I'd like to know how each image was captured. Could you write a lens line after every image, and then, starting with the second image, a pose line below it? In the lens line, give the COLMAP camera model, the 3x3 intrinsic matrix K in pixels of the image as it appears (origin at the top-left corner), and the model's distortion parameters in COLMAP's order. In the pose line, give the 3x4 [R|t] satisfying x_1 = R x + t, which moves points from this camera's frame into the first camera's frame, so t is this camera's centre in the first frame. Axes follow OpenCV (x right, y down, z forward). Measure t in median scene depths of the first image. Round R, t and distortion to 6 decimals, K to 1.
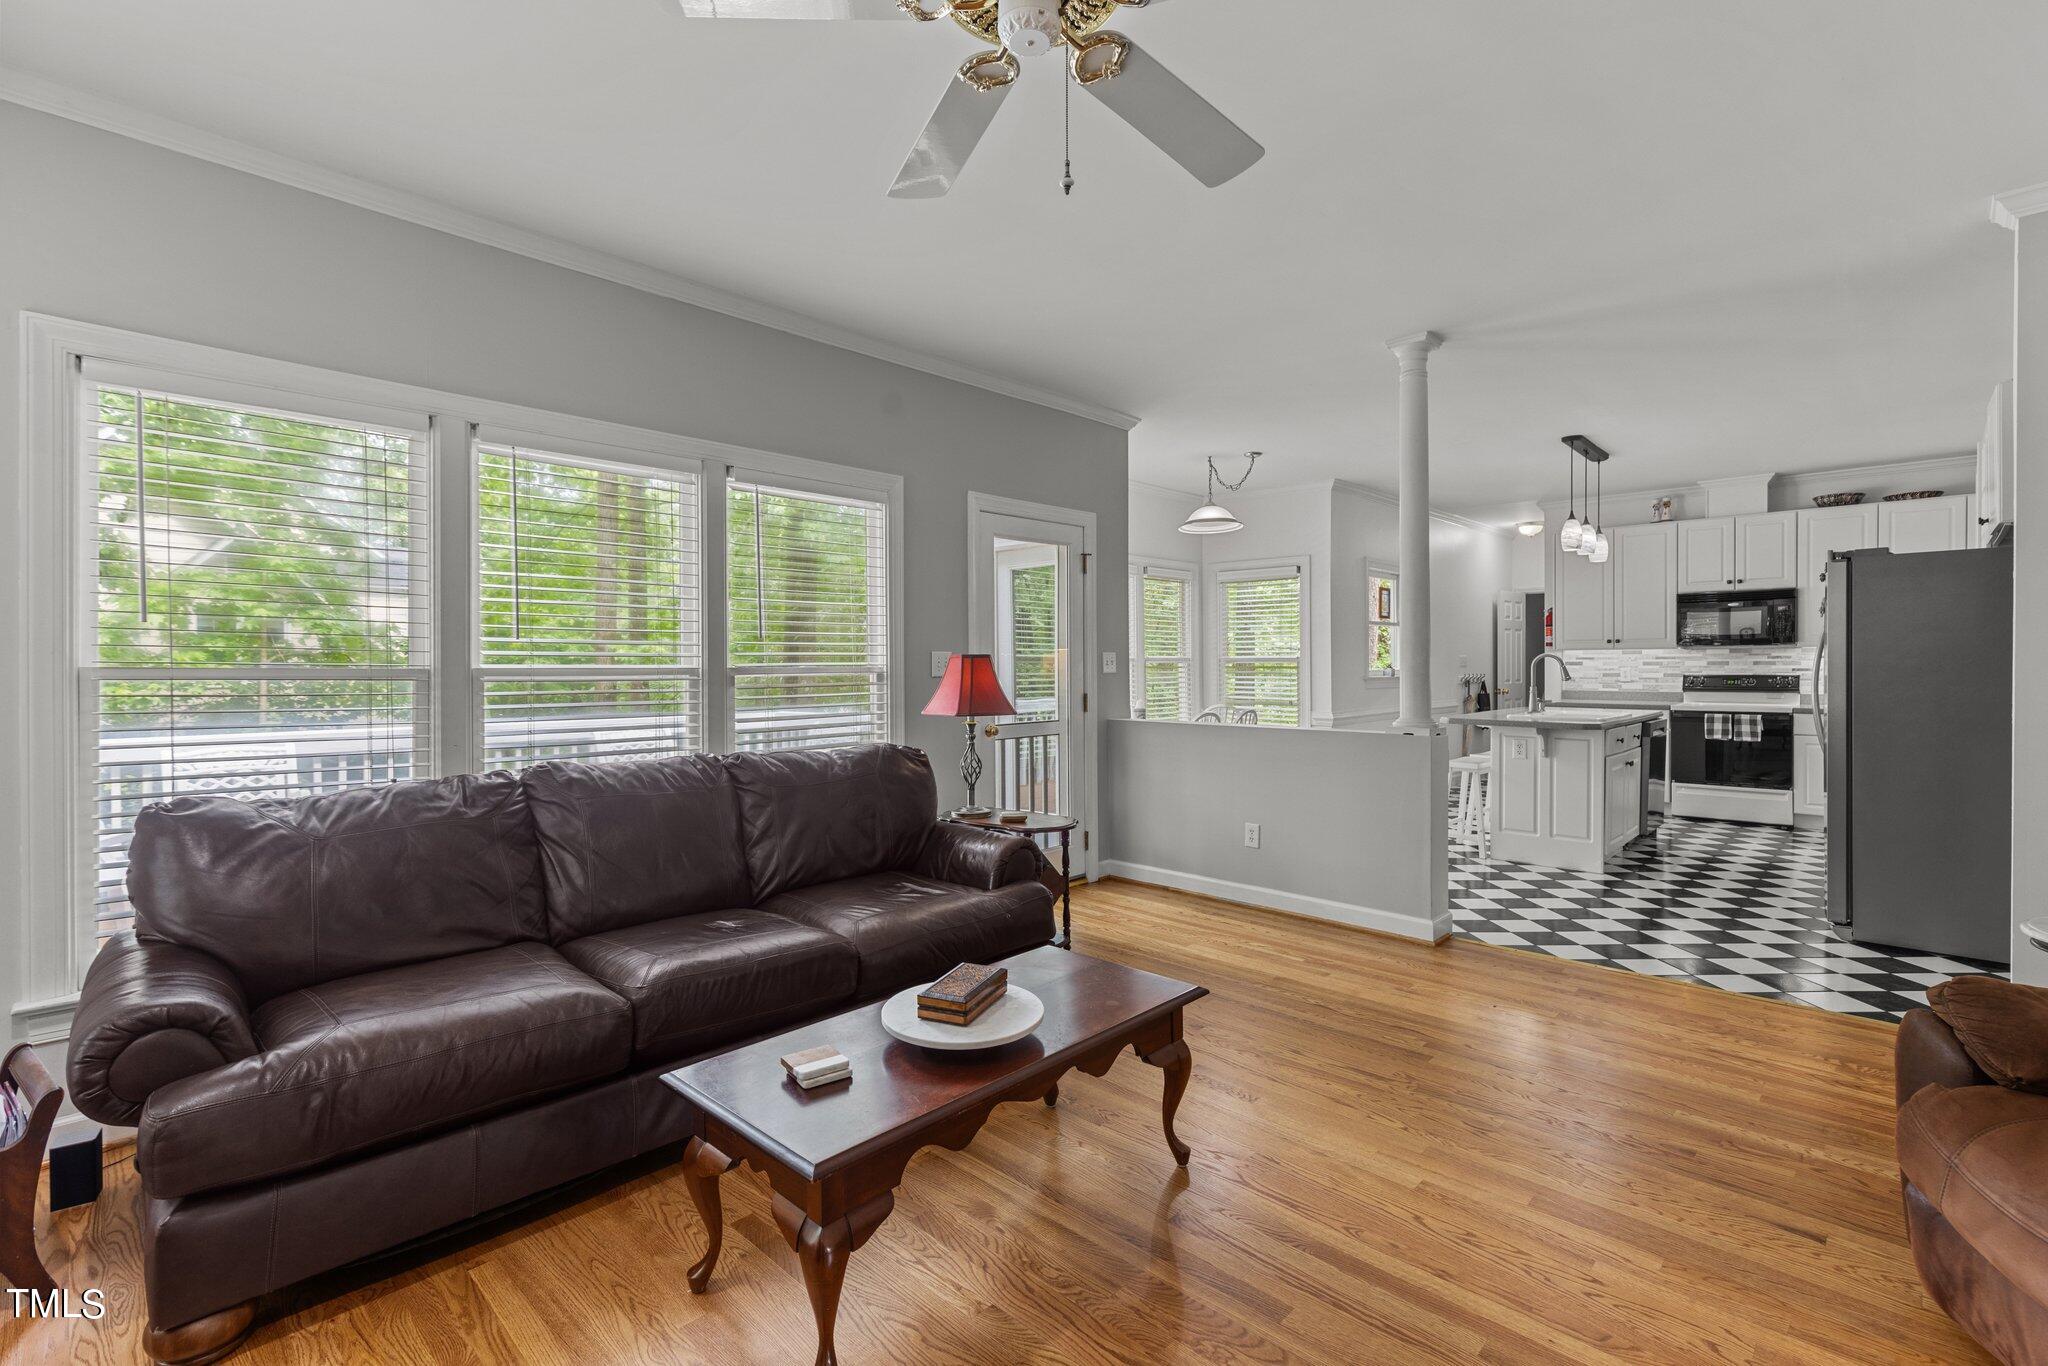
lens RADIAL K [[915.6, 0, 1020.7], [0, 915.6, 675.6], [0, 0, 1]] dist [0.000697, -0.001194]
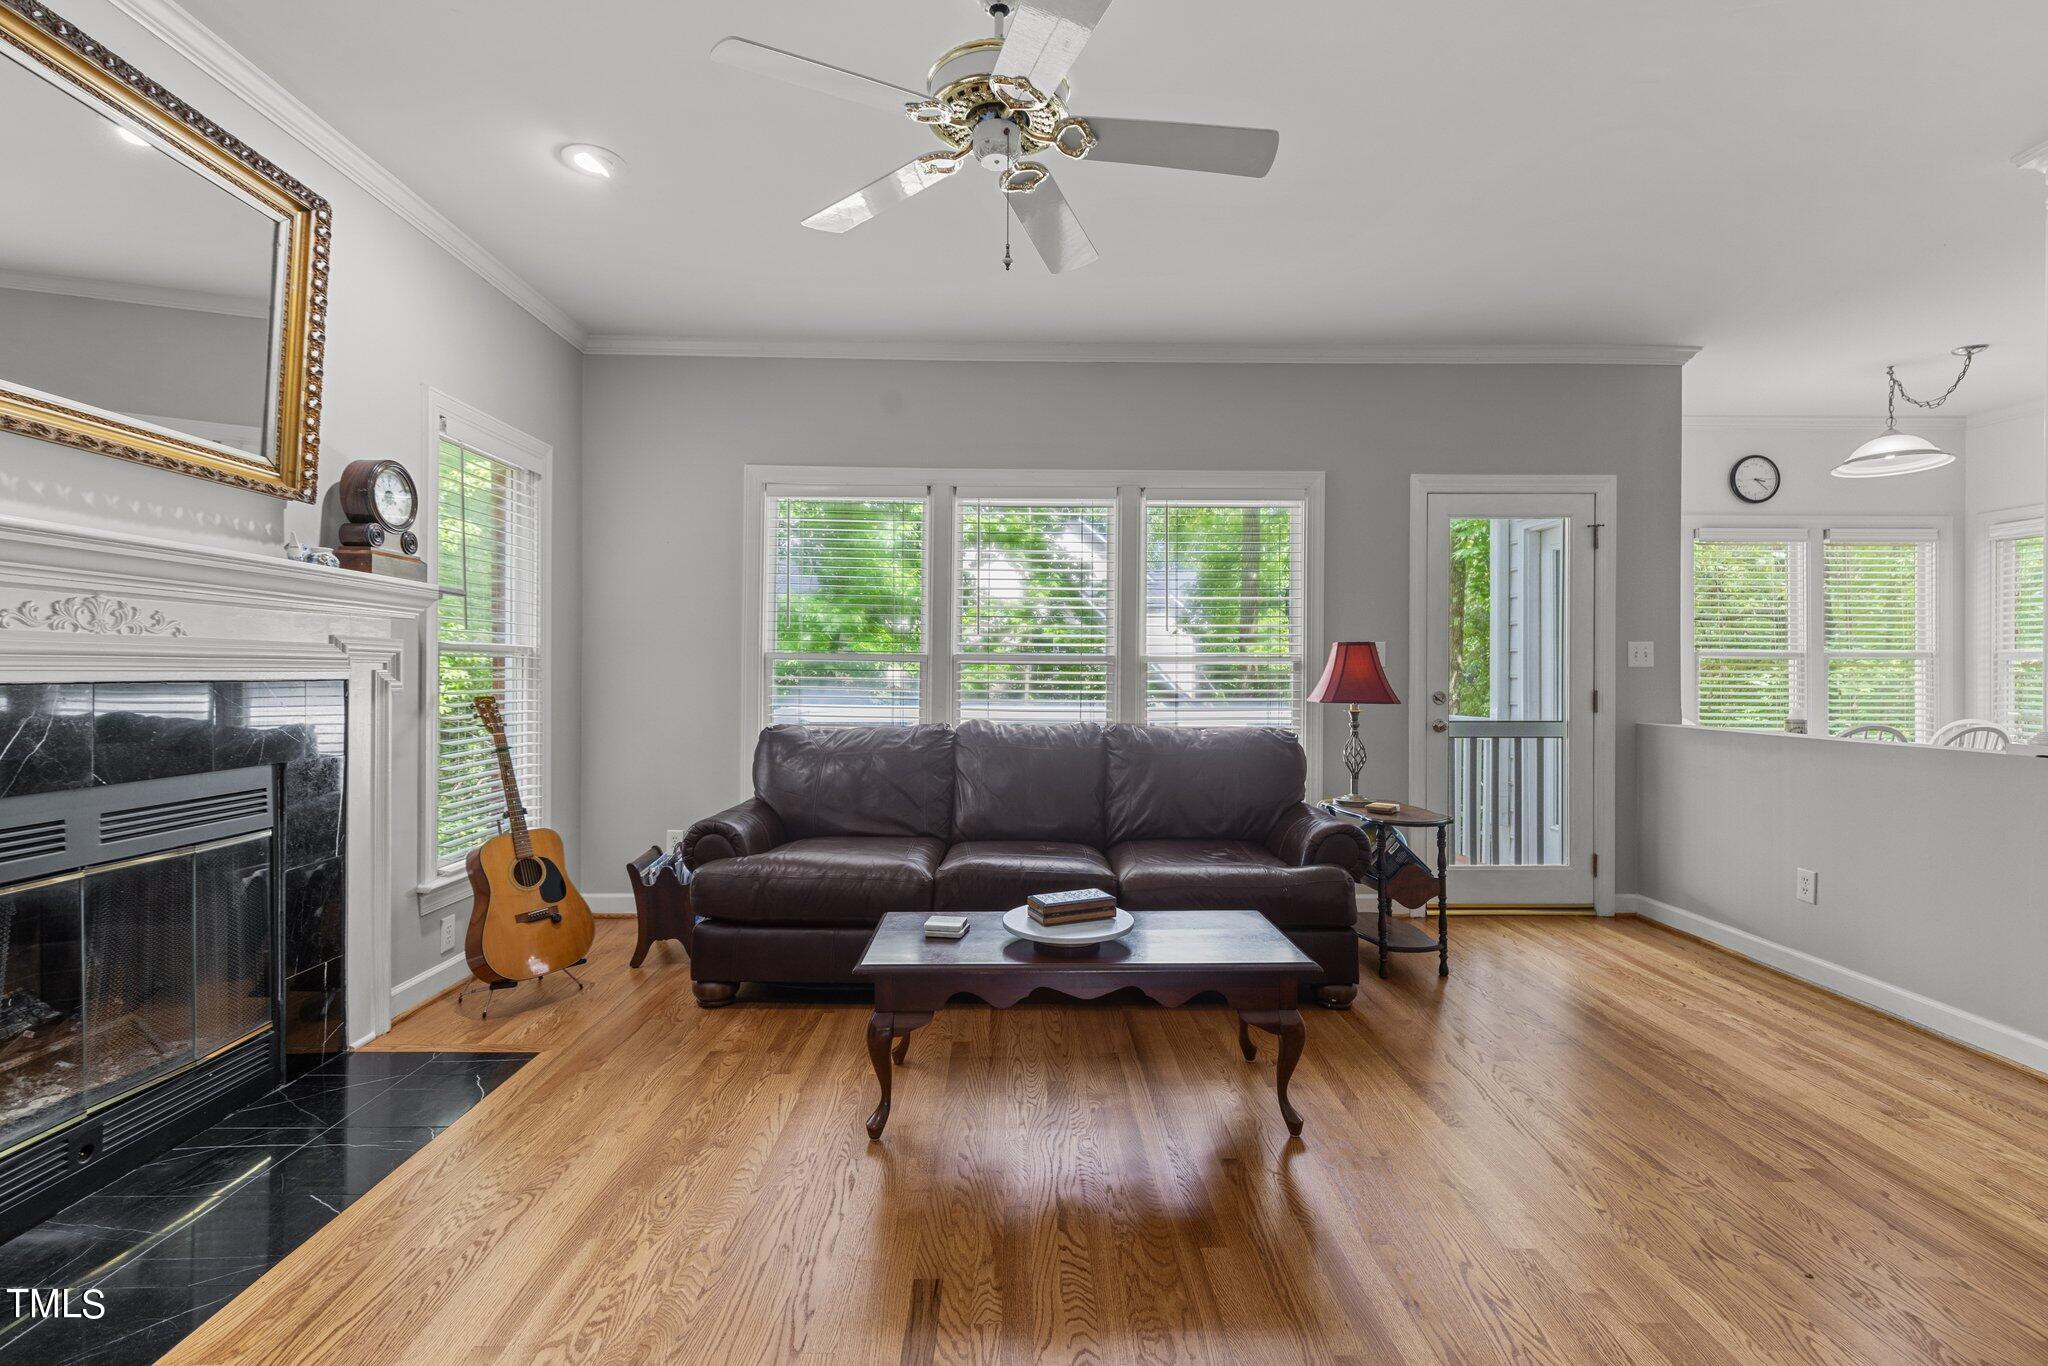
lens RADIAL K [[915.6, 0, 1021.0], [0, 915.6, 674.0], [0, 0, 1]] dist [0.000697, -0.001194]
pose [[0.705949, 0.008447, -0.708212, 0.388214], [-0.014453, 0.999892, -0.002481, 0.018470], [0.708115, 0.011987, 0.705996, 0.037745]]
